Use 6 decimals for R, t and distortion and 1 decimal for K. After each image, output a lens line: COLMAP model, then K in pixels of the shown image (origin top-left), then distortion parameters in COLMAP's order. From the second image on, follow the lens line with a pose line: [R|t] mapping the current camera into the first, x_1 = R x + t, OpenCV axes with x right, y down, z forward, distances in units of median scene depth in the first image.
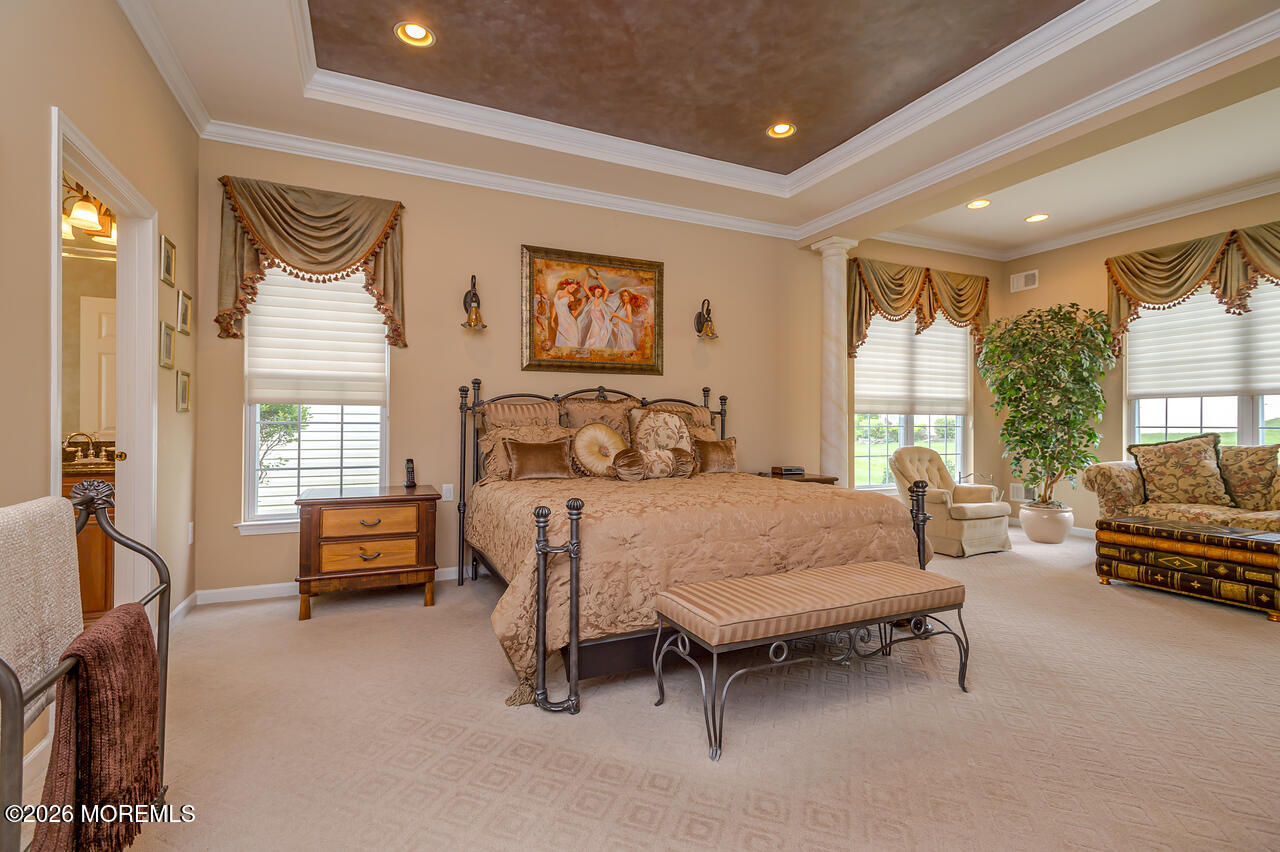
lens RADIAL K [[594.4, 0, 638.4], [0, 594.4, 420.4], [0, 0, 1]] dist [0.017208, -0.005259]
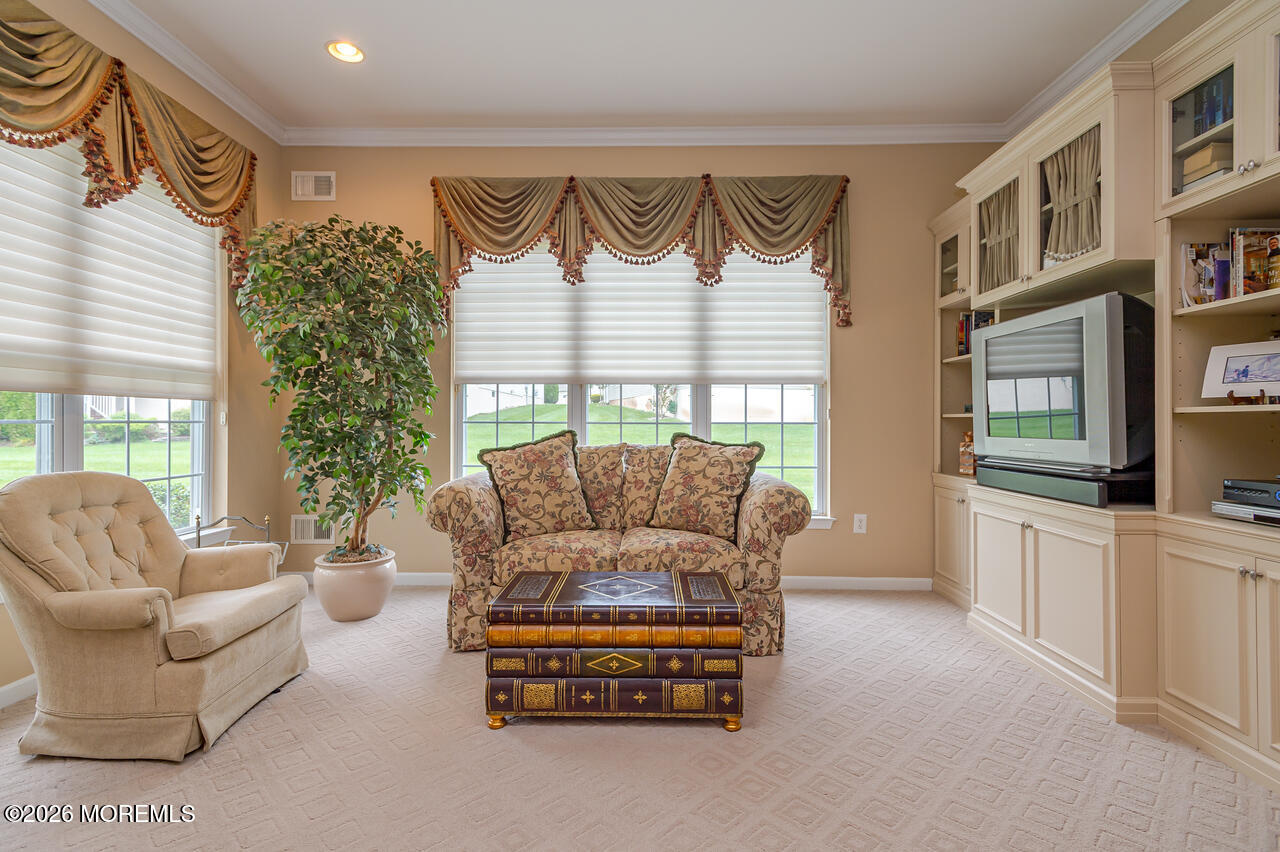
lens RADIAL K [[594.4, 0, 638.4], [0, 594.4, 421.8], [0, 0, 1]] dist [0.017208, -0.005259]
pose [[0.434390, -0.001202, 0.900724, 0.302131], [-0.008774, 0.999946, 0.005566, 0.005215], [-0.900682, -0.010321, 0.434356, 0.552762]]
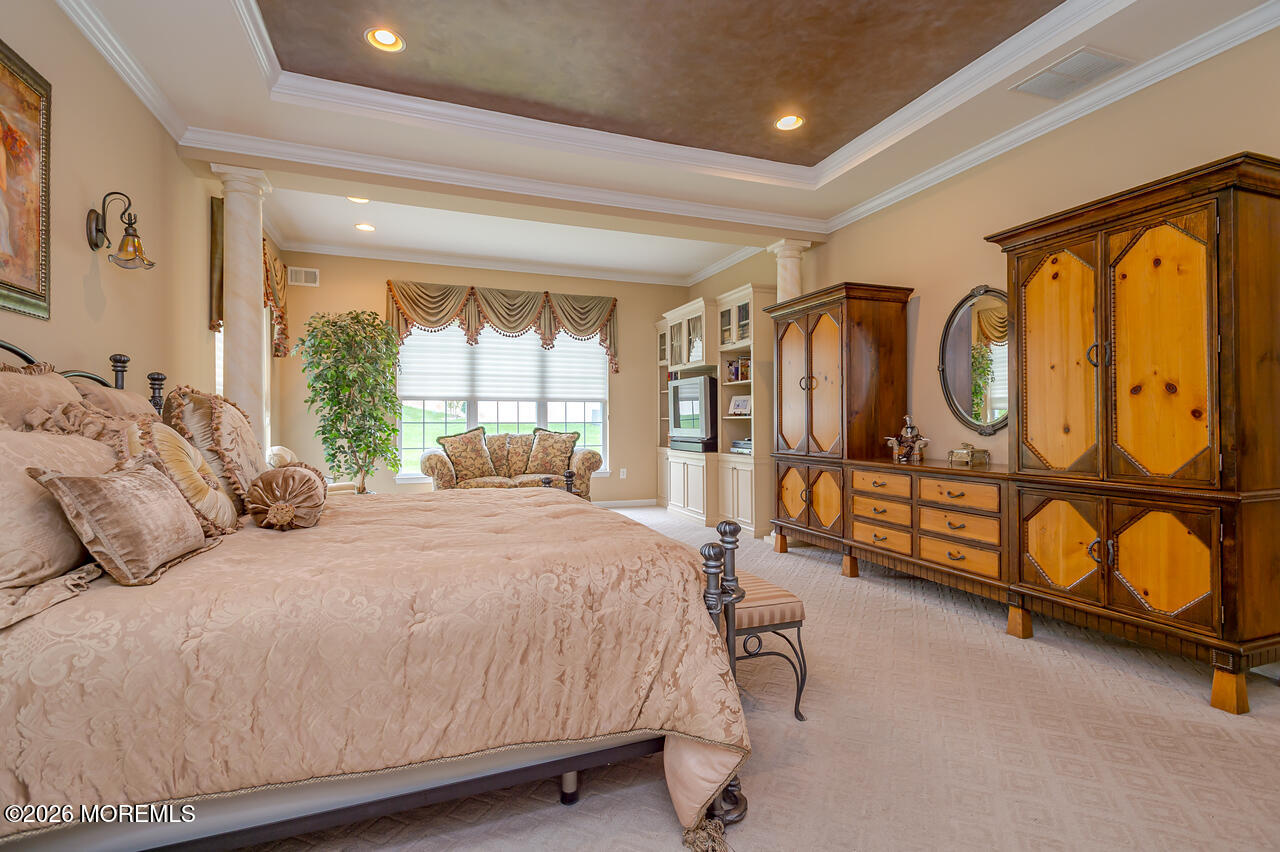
lens RADIAL K [[594.4, 0, 638.2], [0, 594.4, 422.9], [0, 0, 1]] dist [0.017208, -0.005259]
pose [[0.075600, -0.005120, 0.997125, -0.395760], [-0.007379, 0.999957, 0.005694, 0.000897], [-0.997111, -0.007788, 0.075559, 0.475106]]
